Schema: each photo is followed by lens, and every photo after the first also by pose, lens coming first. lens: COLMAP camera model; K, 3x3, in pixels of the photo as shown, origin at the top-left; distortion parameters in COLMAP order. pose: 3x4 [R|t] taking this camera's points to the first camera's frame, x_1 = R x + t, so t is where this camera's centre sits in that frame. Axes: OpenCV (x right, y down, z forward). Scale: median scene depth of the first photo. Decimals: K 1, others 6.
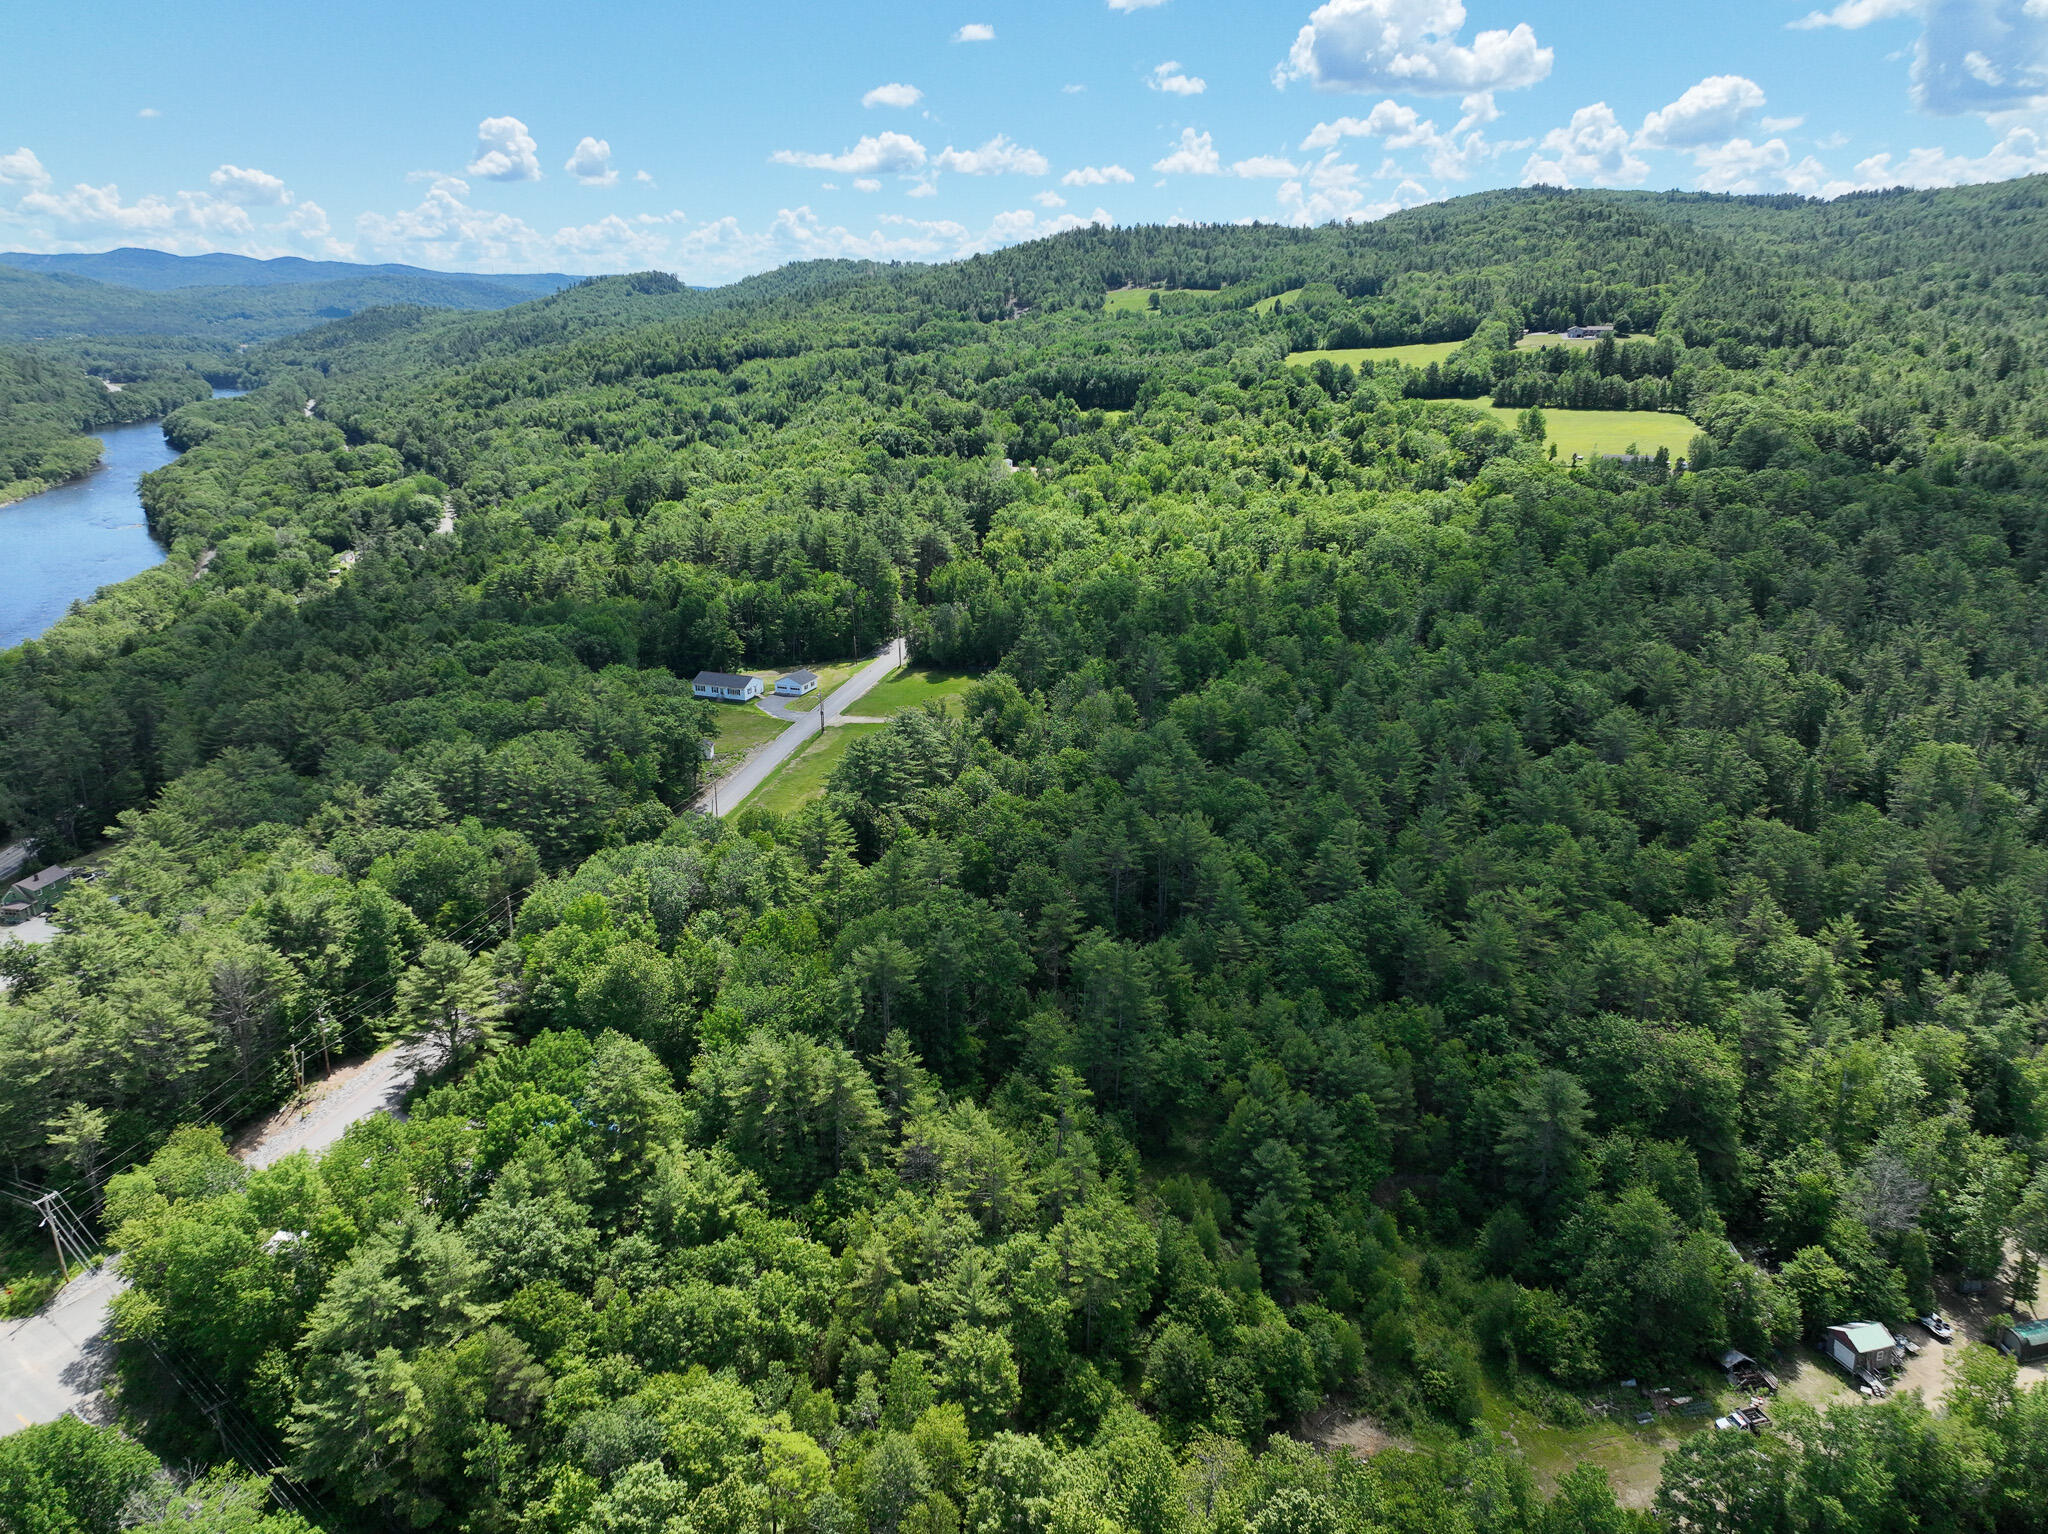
lens RADIAL K [[1443.9, 0, 1024.2], [0, 1443.9, 775.3], [0, 0, 1]] dist [0.006608, 0.011542]
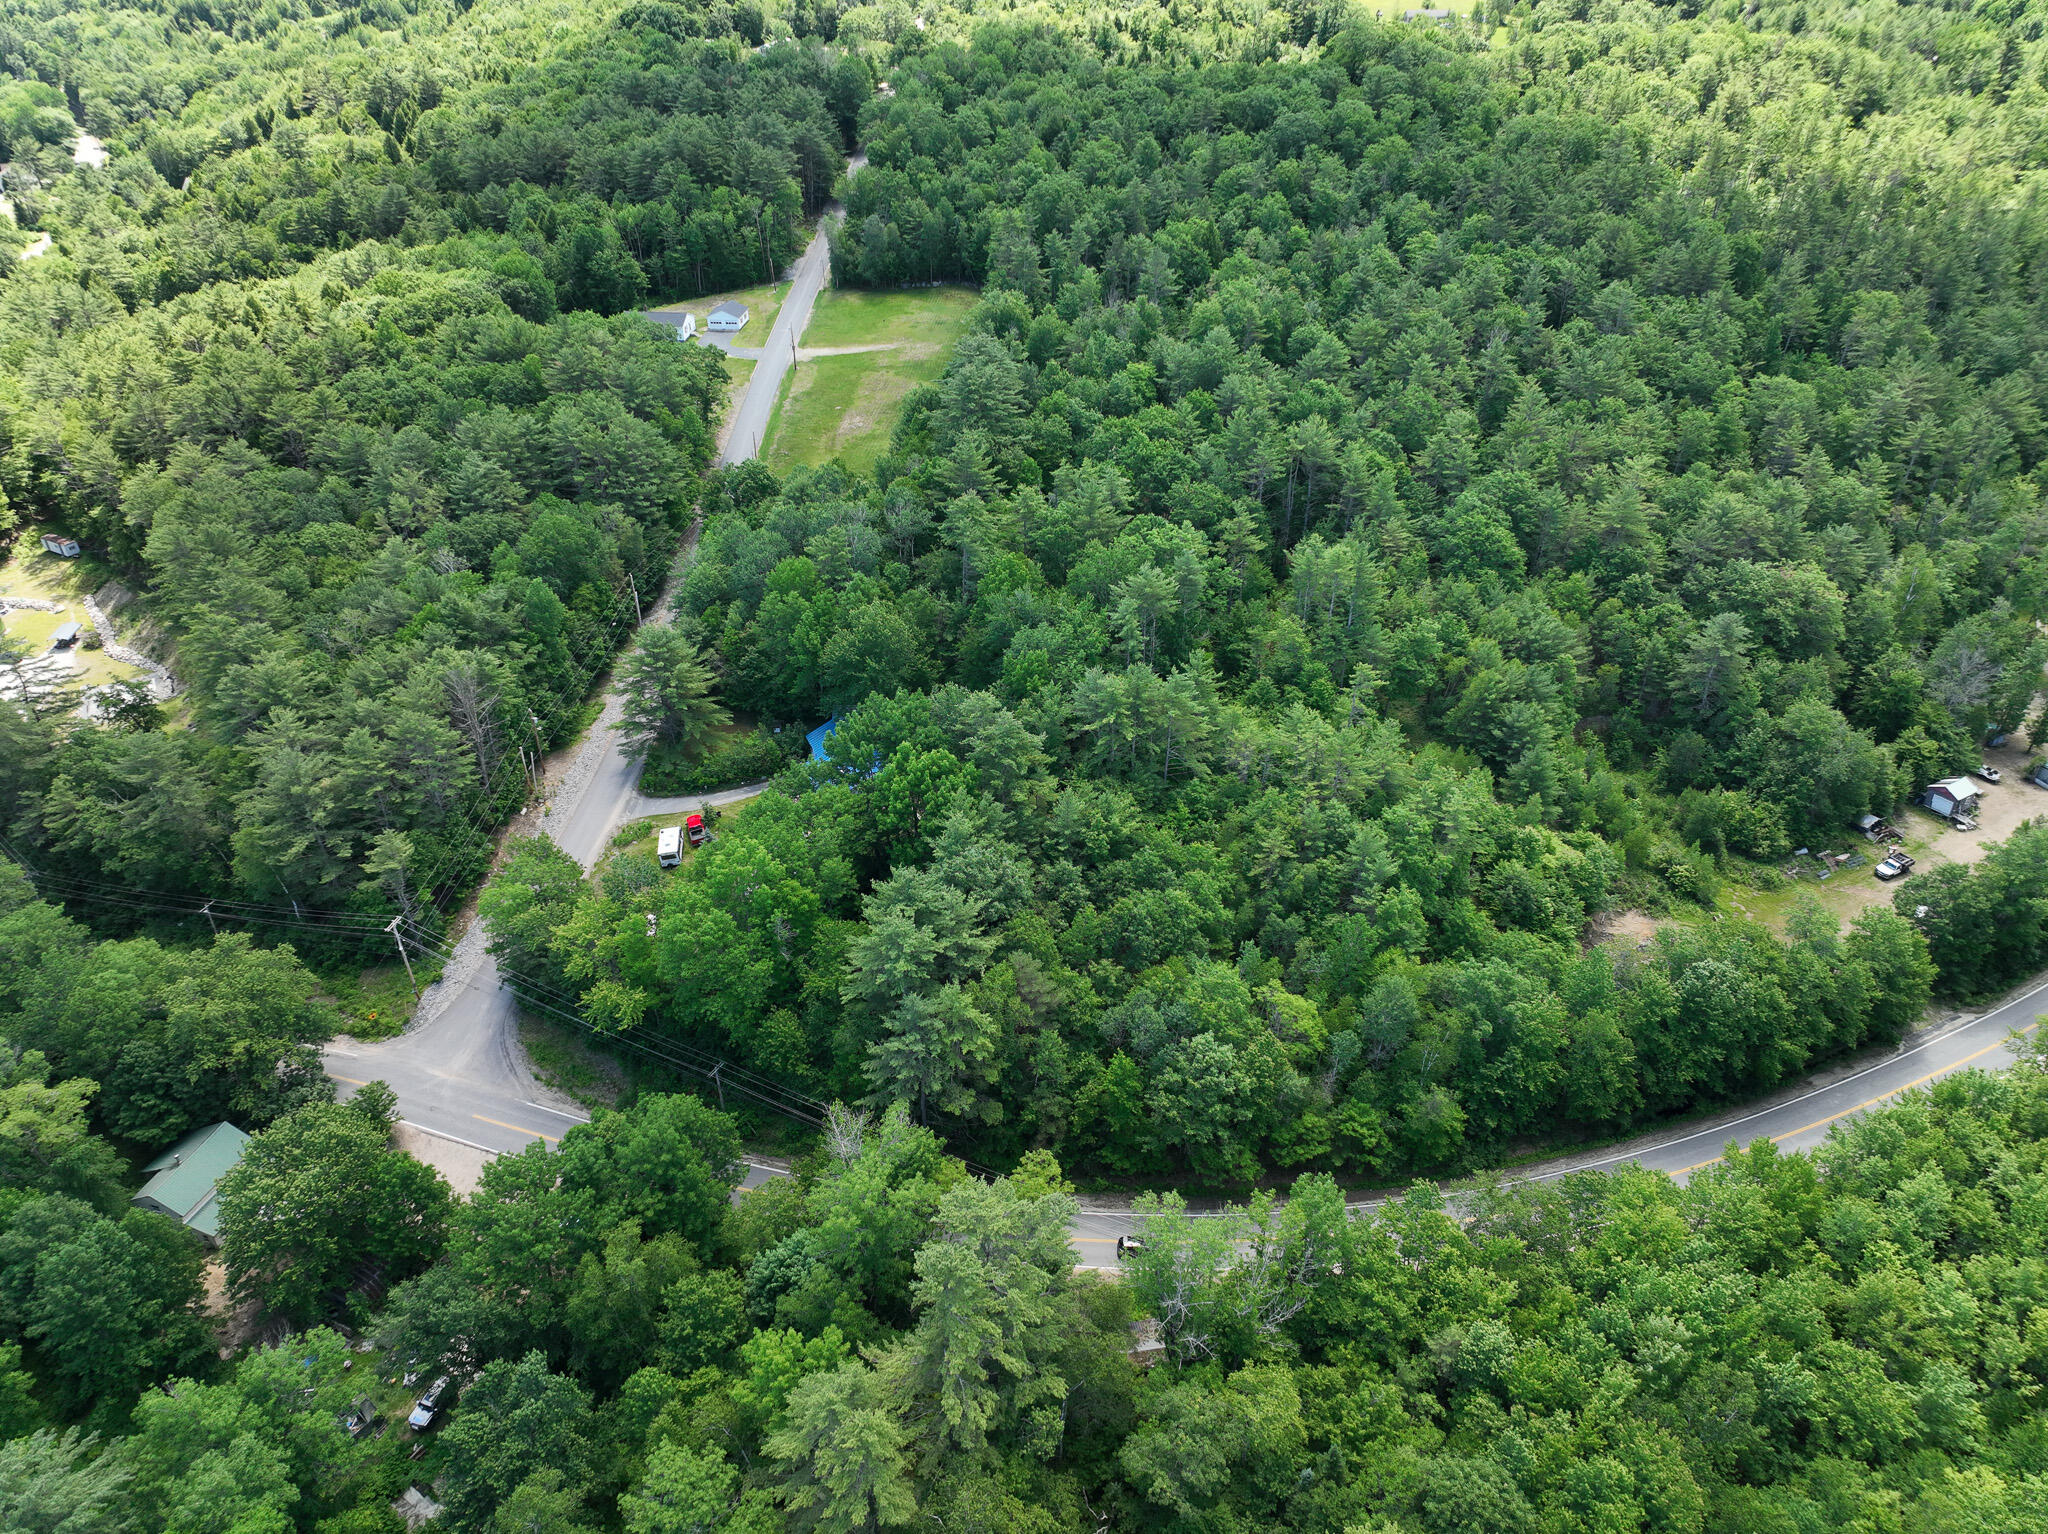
lens RADIAL K [[1443.9, 0, 1027.6], [0, 1443.9, 766.5], [0, 0, 1]] dist [0.006608, 0.011542]
pose [[0.969038, -0.142462, 0.201667, -0.423781], [0.085516, 0.959854, 0.267147, -0.036966], [-0.231629, -0.241630, 0.942318, -0.002807]]
